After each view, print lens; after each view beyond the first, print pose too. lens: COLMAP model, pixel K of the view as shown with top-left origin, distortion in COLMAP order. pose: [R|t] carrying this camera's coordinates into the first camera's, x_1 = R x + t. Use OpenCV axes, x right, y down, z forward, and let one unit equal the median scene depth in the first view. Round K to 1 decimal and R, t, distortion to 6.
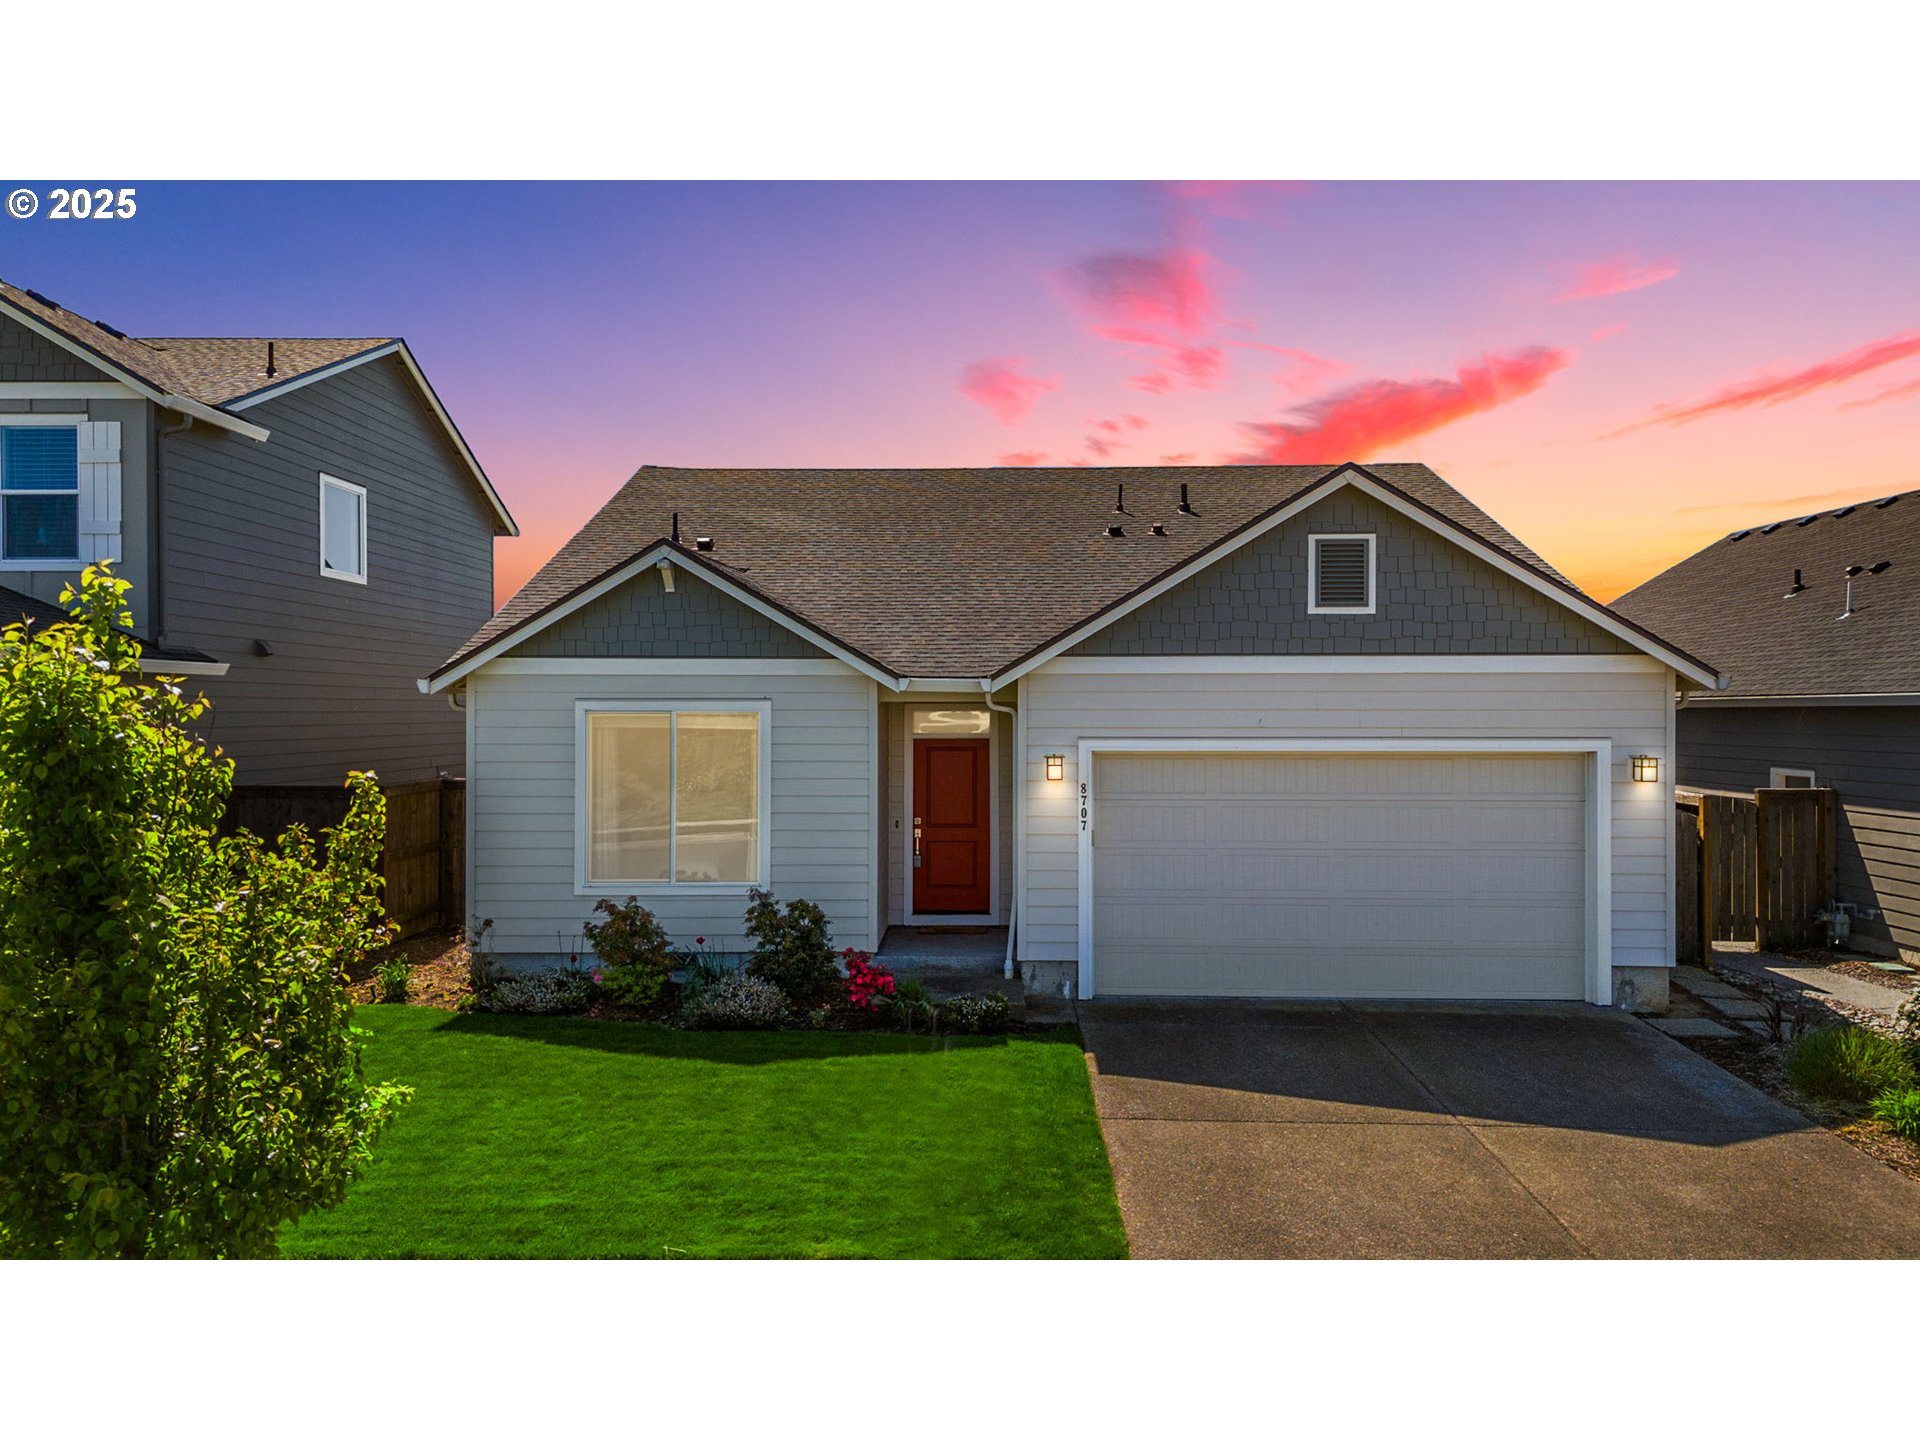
lens RADIAL K [[1435.5, 0, 953.7], [0, 1435.5, 725.6], [0, 0, 1]] dist [0.029908, -0.006577]
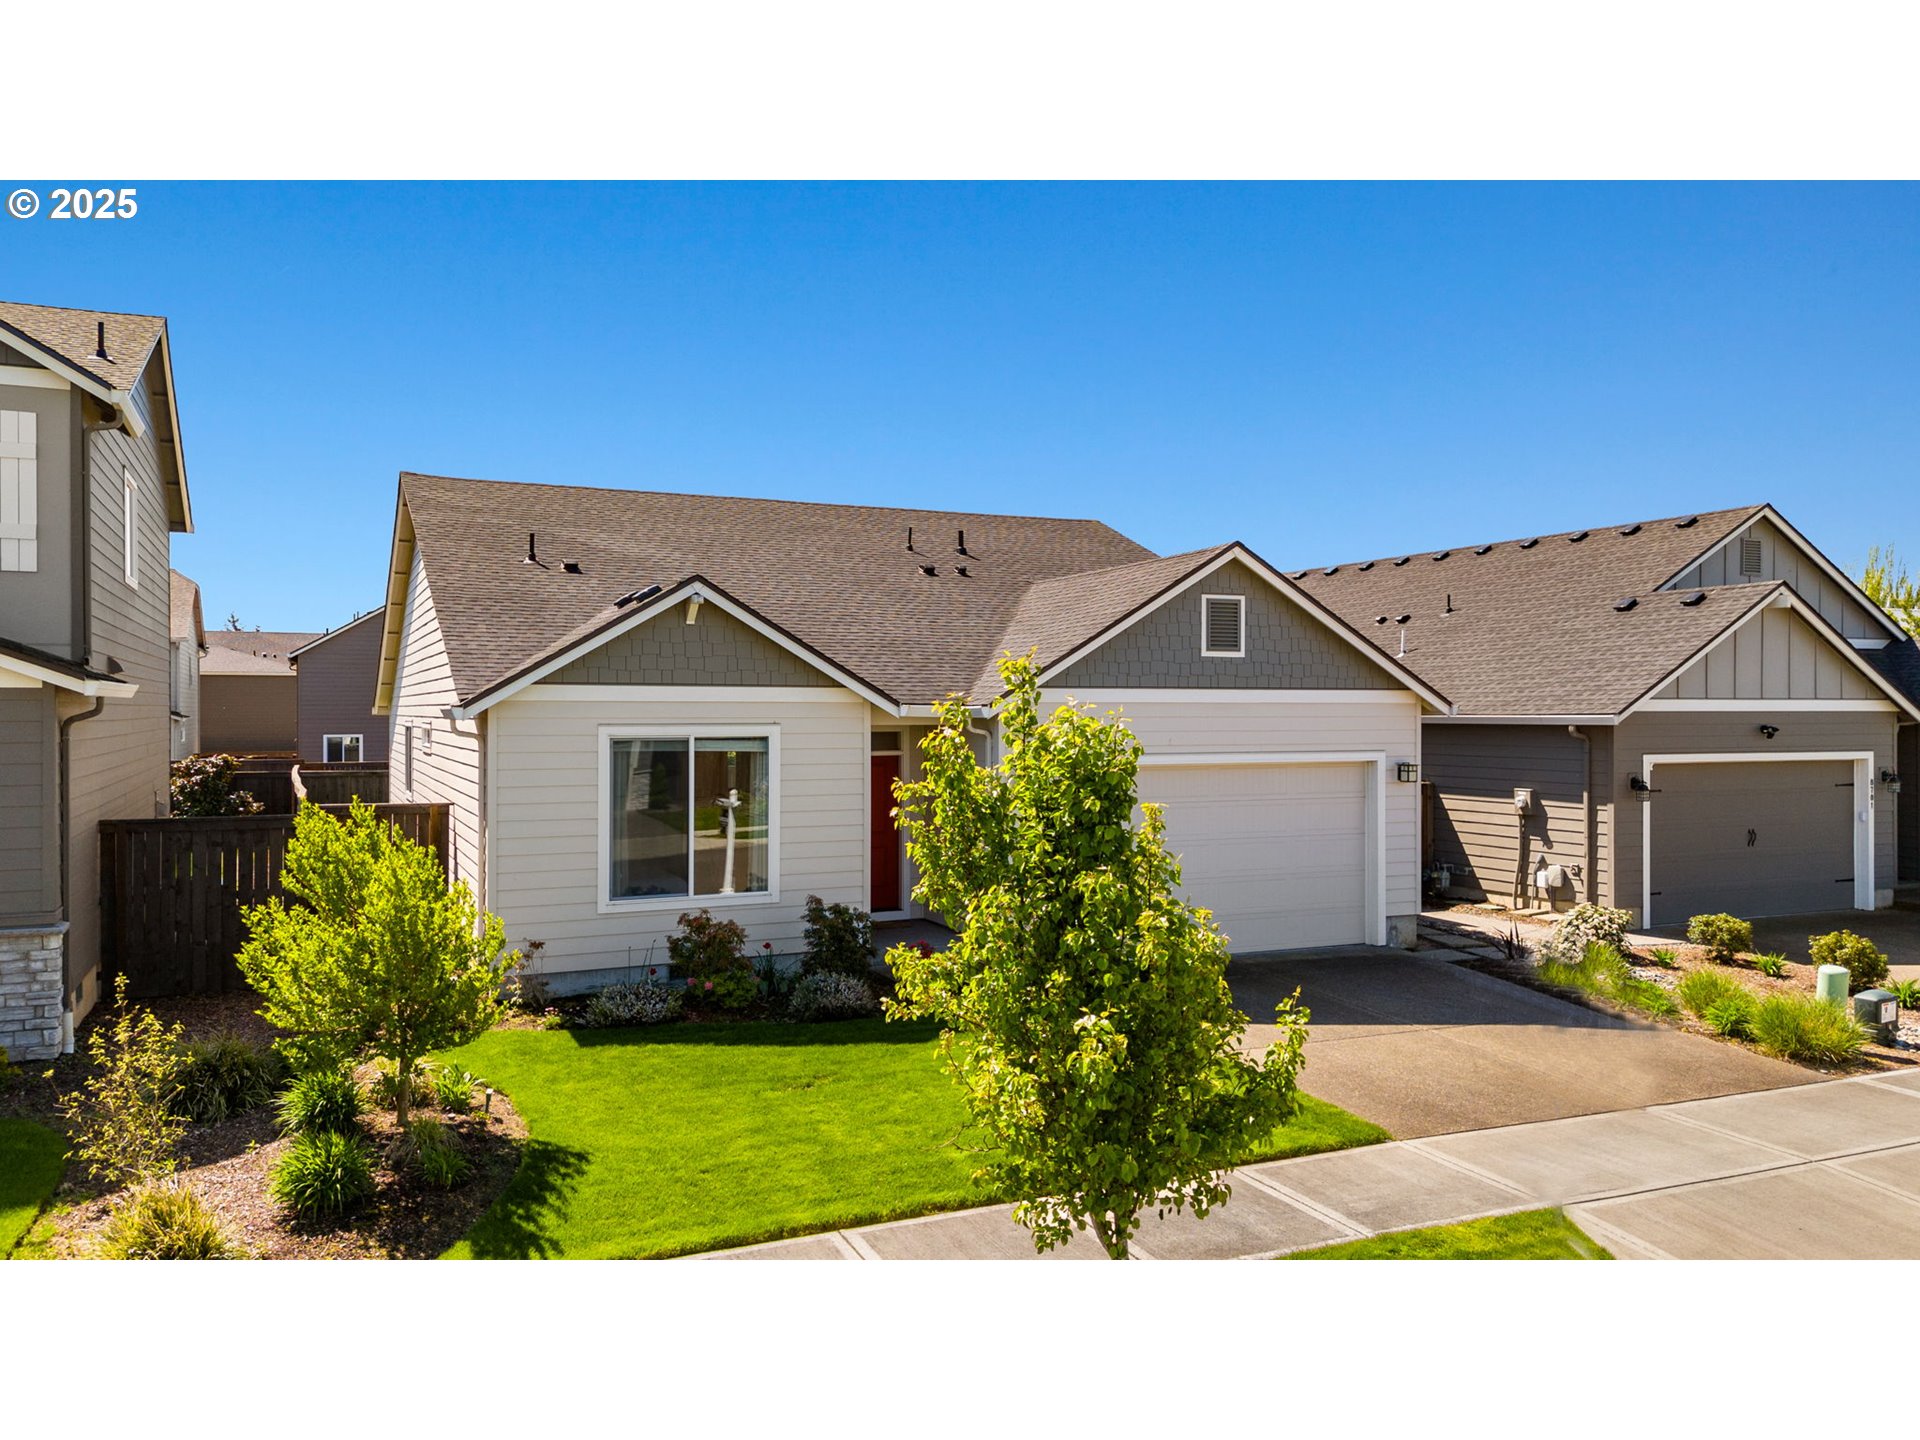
lens RADIAL K [[1437.4, 0, 960.0], [0, 1437.4, 720.0], [0, 0, 1]] dist [0.044606, -0.003728]
pose [[0.895599, -0.003140, 0.444850, -0.515561], [0.004810, 0.999985, -0.002626, -0.018669], [-0.444835, 0.004491, 0.895601, -0.051288]]
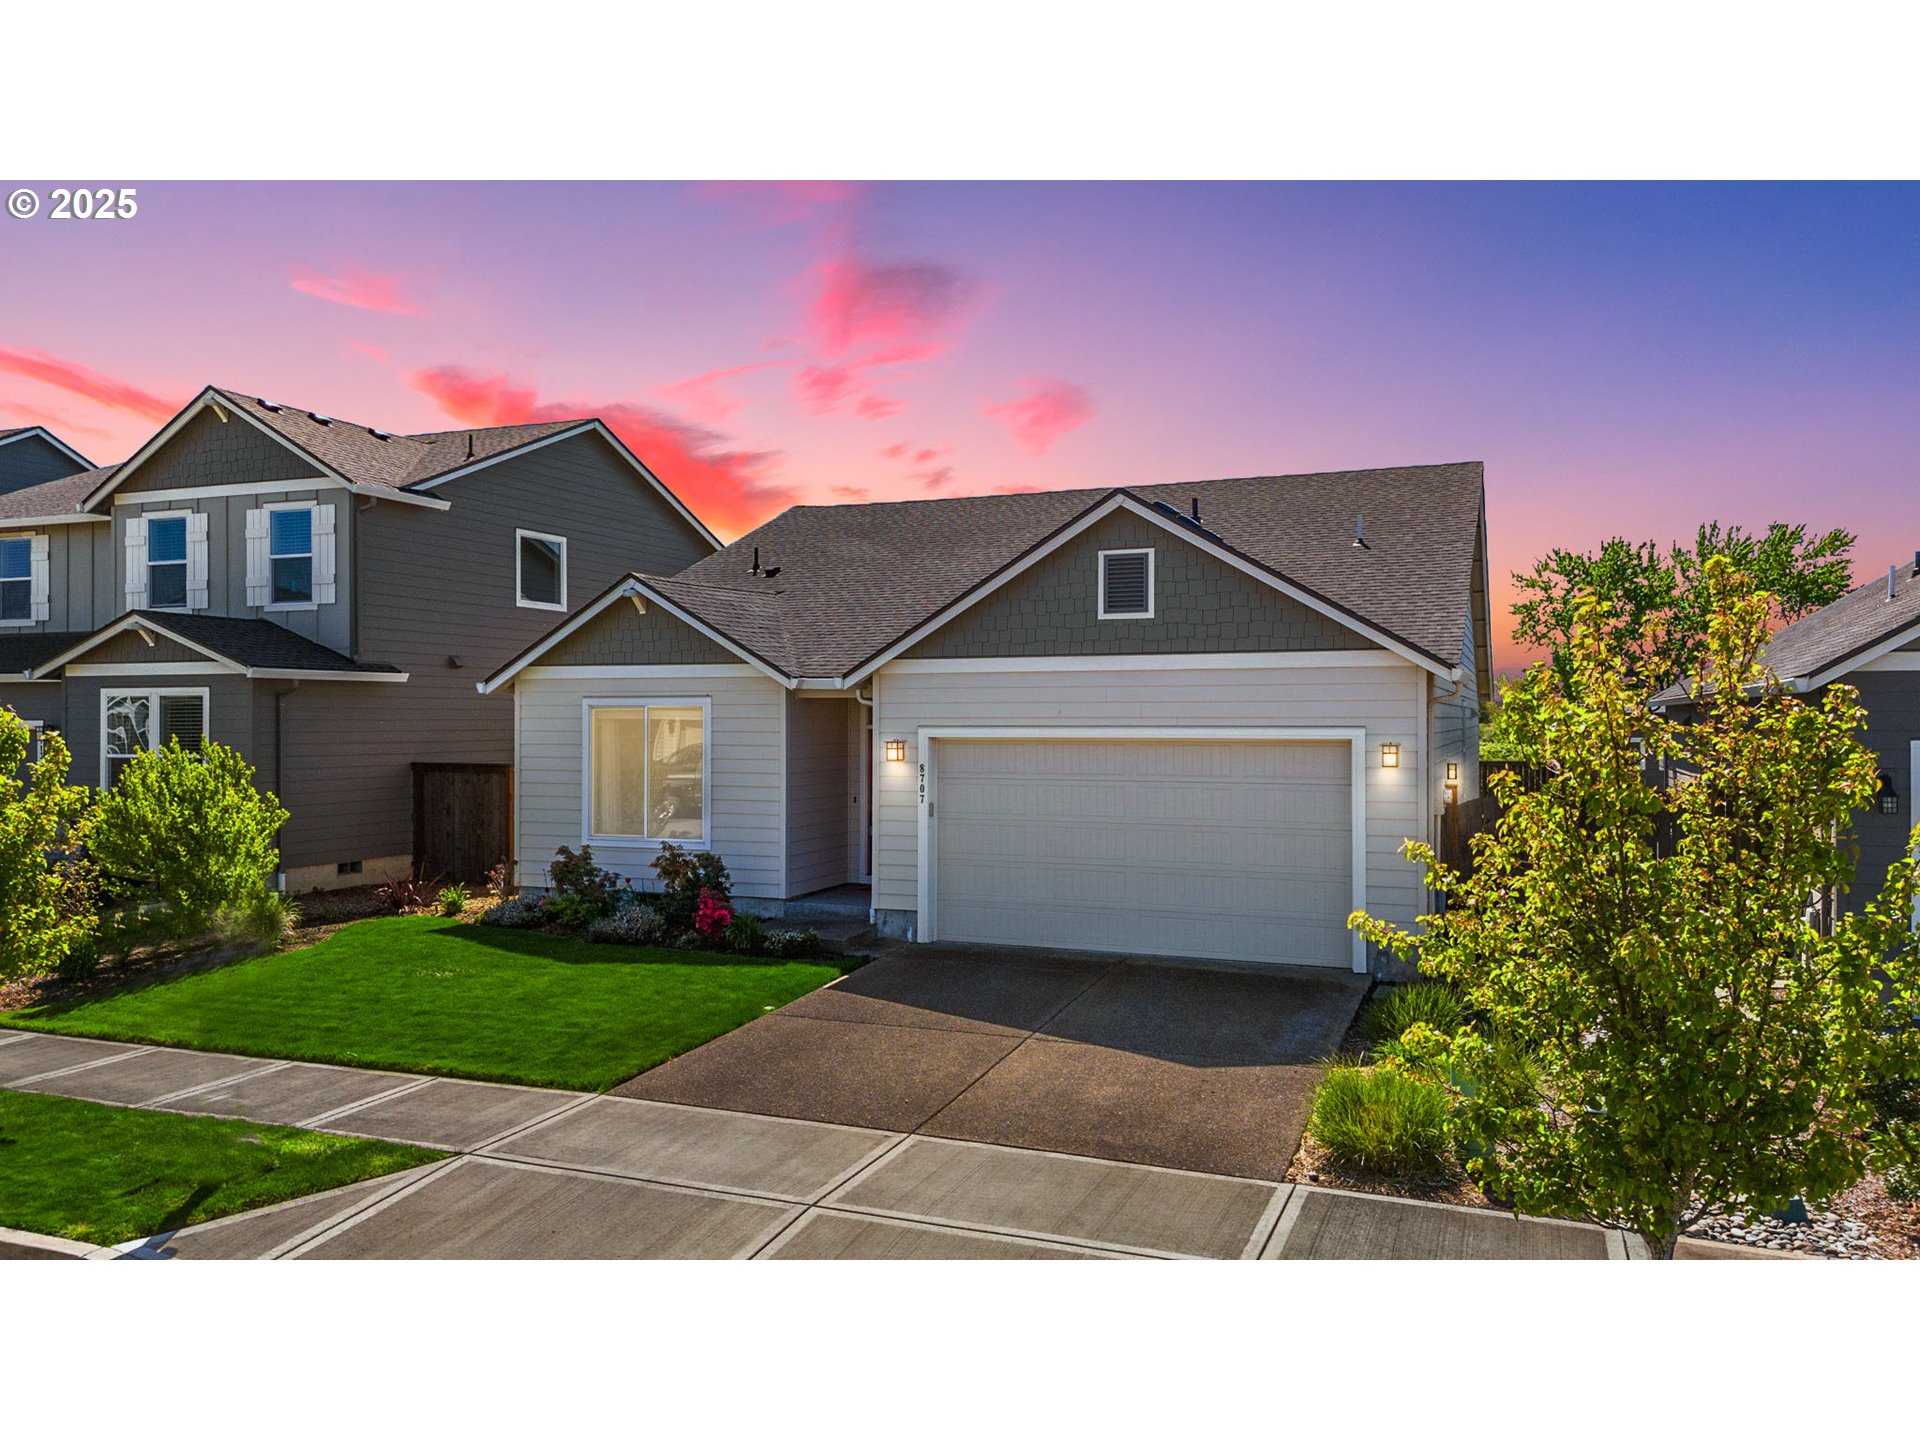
lens RADIAL K [[1417.2, 0, 946.7], [0, 1417.2, 719.0], [0, 0, 1]] dist [0.040908, -0.001677]
pose [[0.937301, -0.000098, -0.348522, 0.529999], [-0.003720, 0.999940, -0.010286, 0.014731], [0.348502, 0.010938, 0.937244, -0.112433]]
